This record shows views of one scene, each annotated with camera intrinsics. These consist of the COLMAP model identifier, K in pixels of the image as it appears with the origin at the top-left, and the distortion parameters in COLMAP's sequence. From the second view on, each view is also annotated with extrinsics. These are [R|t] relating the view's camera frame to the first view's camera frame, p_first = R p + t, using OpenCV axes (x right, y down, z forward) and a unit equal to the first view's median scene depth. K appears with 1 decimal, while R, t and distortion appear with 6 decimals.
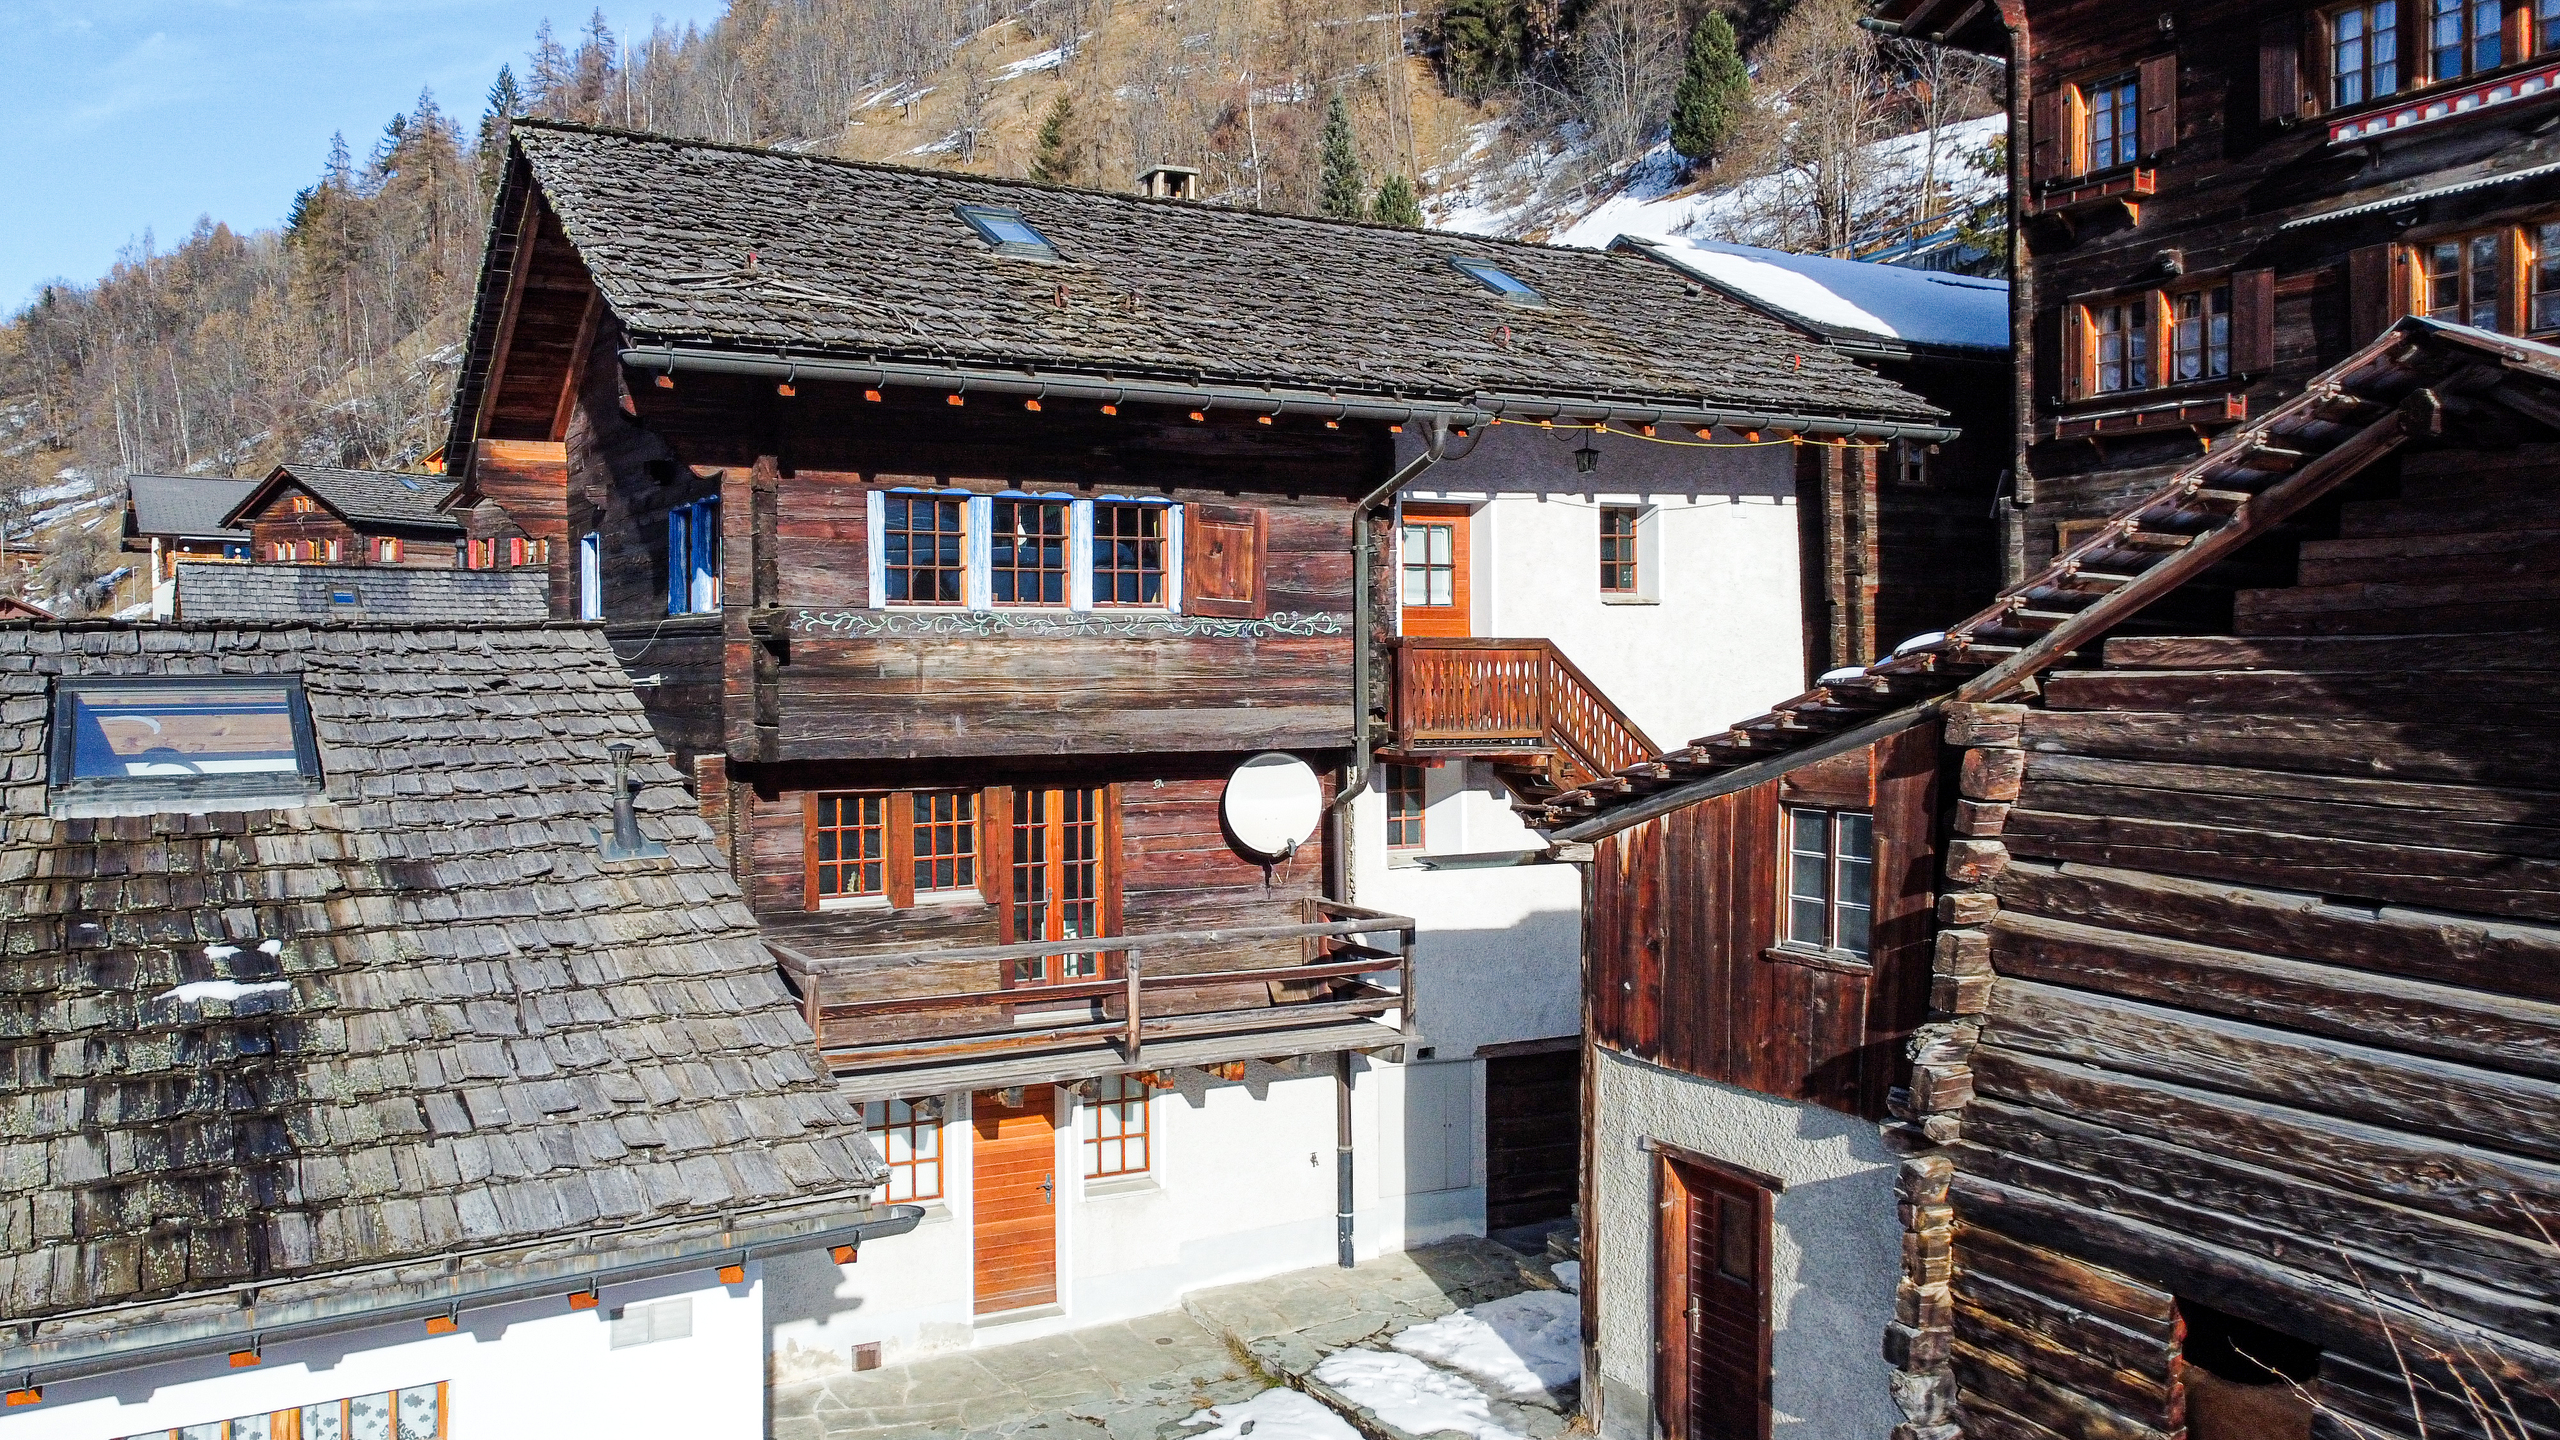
lens RADIAL K [[1931.4, 0, 1252.3], [0, 1931.4, 706.5], [0, 0, 1]] dist [0.006500, -0.004122]
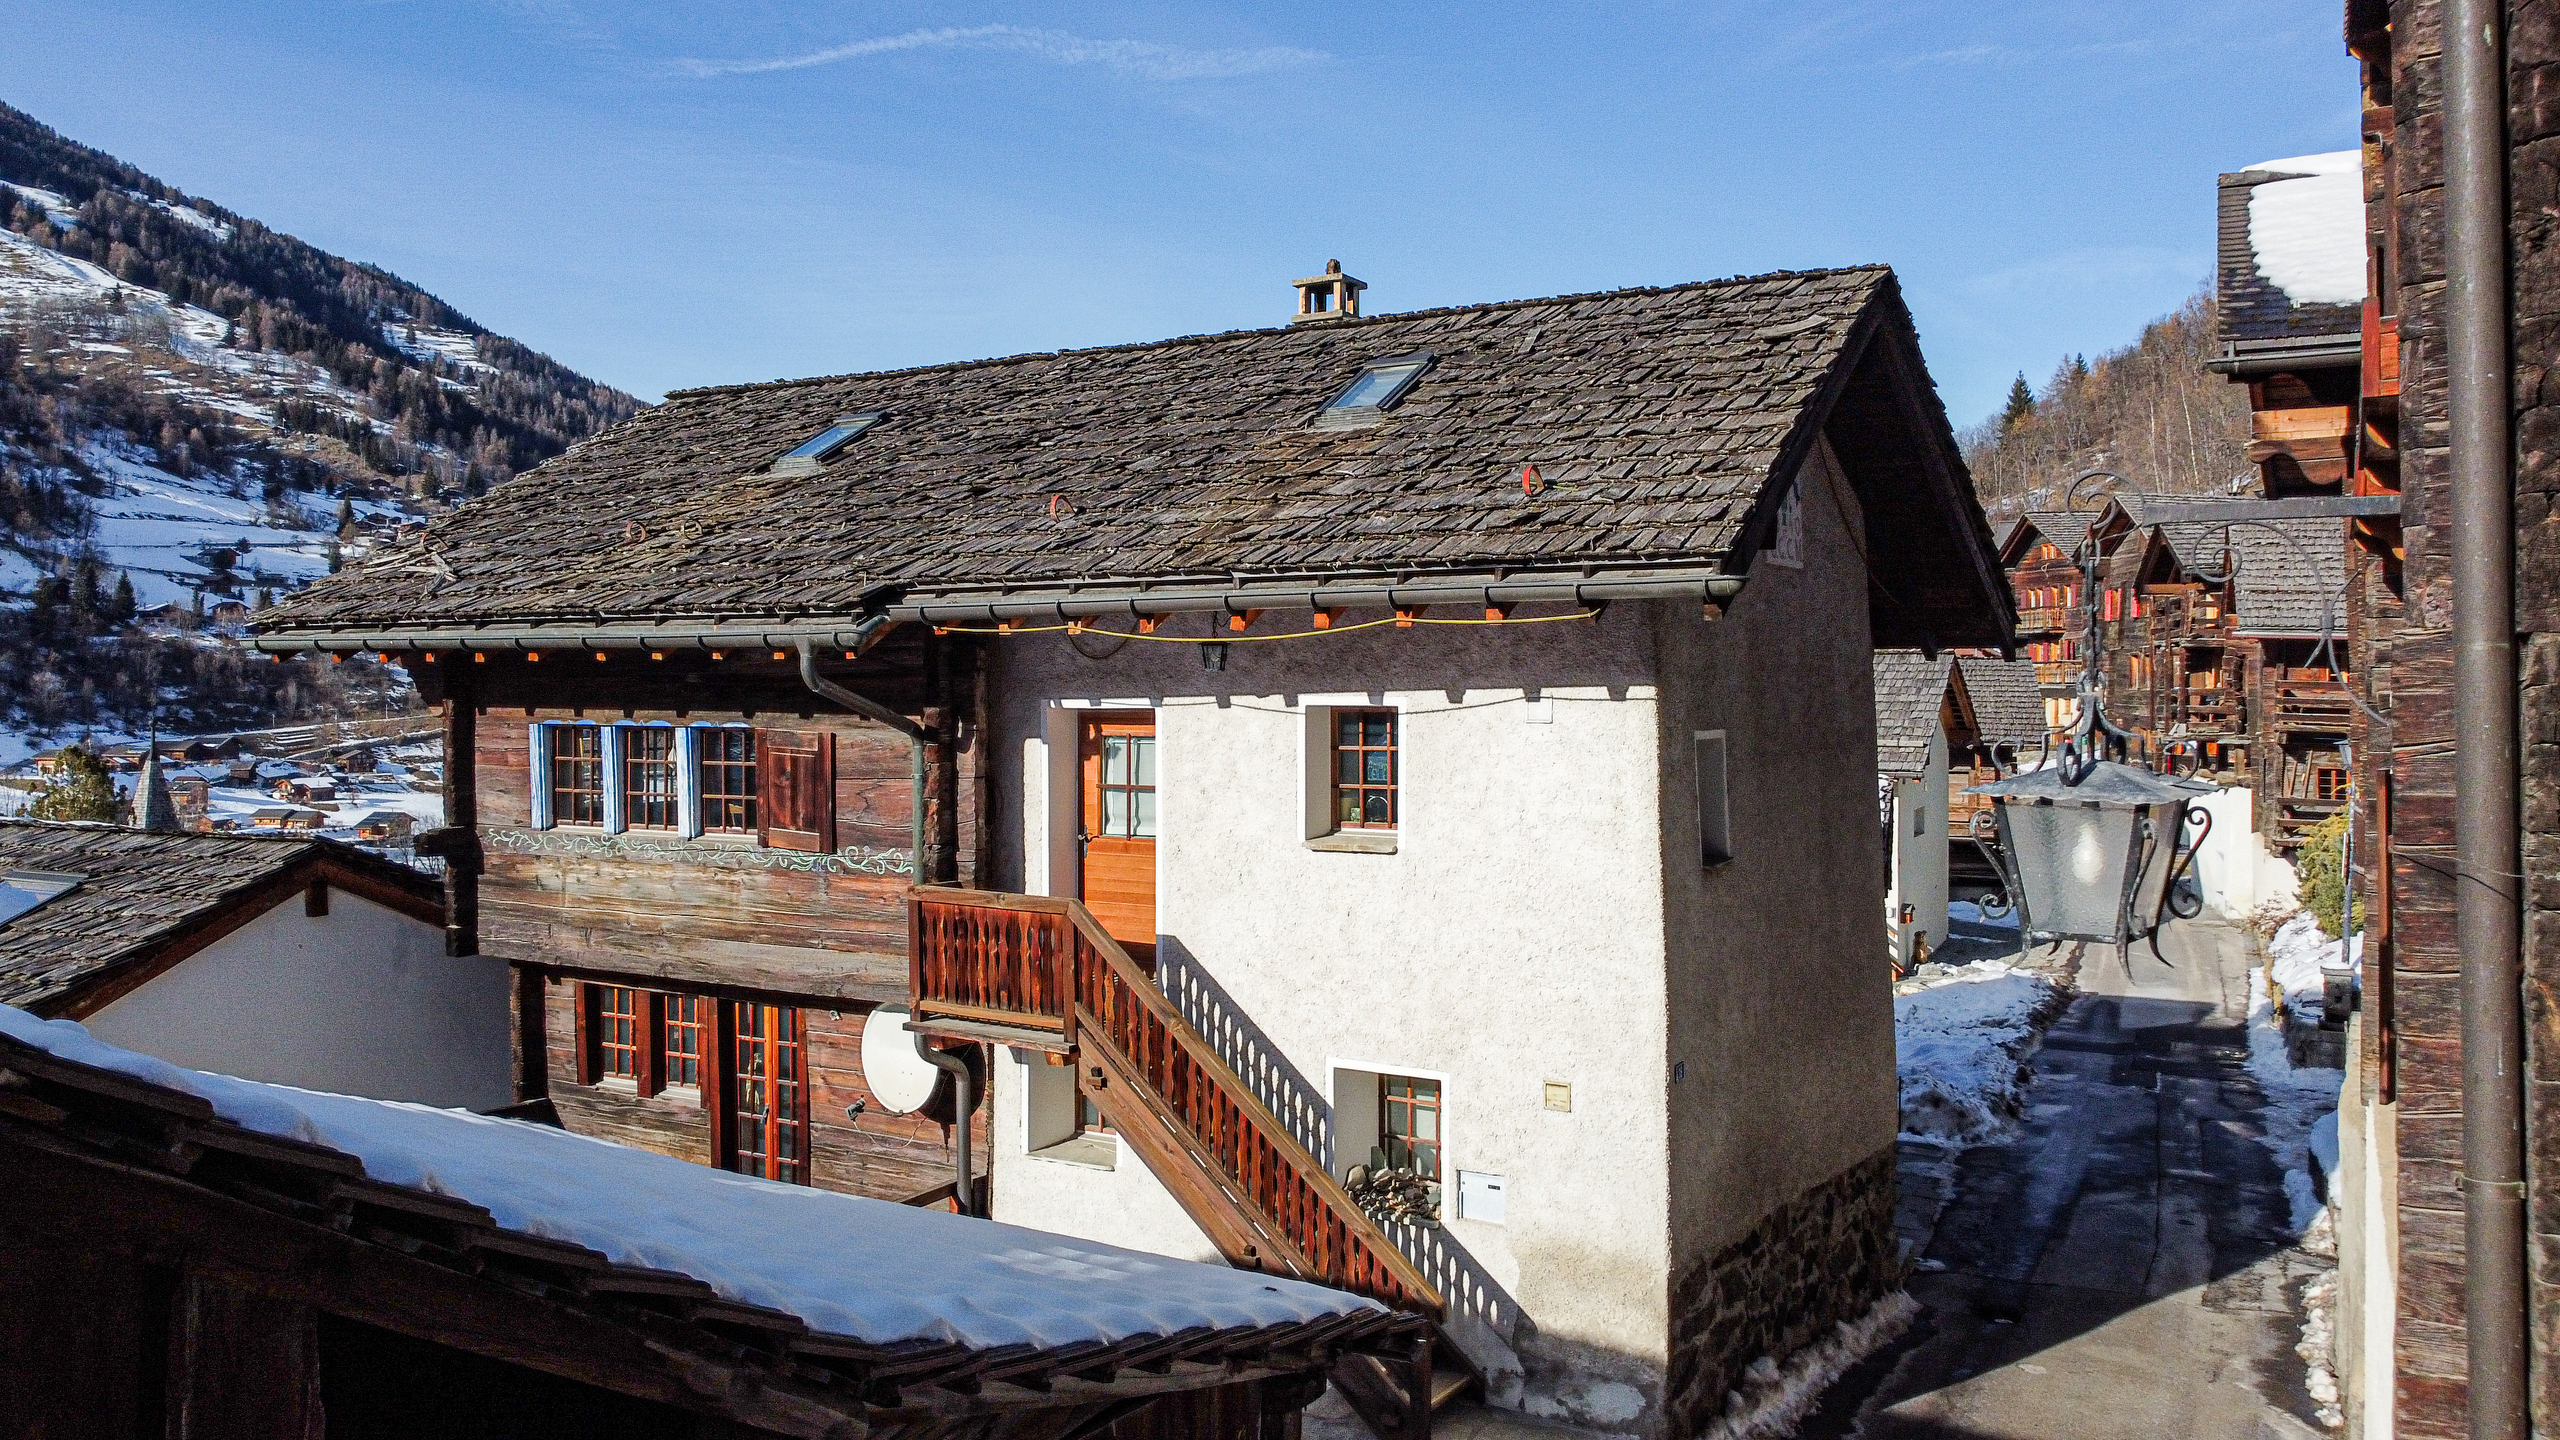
lens RADIAL K [[1931.4, 0, 1281.9], [0, 1931.4, 707.0], [0, 0, 1]] dist [0.006500, -0.004122]
pose [[0.515701, 0.018863, -0.856561, 0.977694], [-0.021052, 0.999735, 0.009342, -0.139424], [0.856510, 0.013215, 0.515961, 0.782269]]
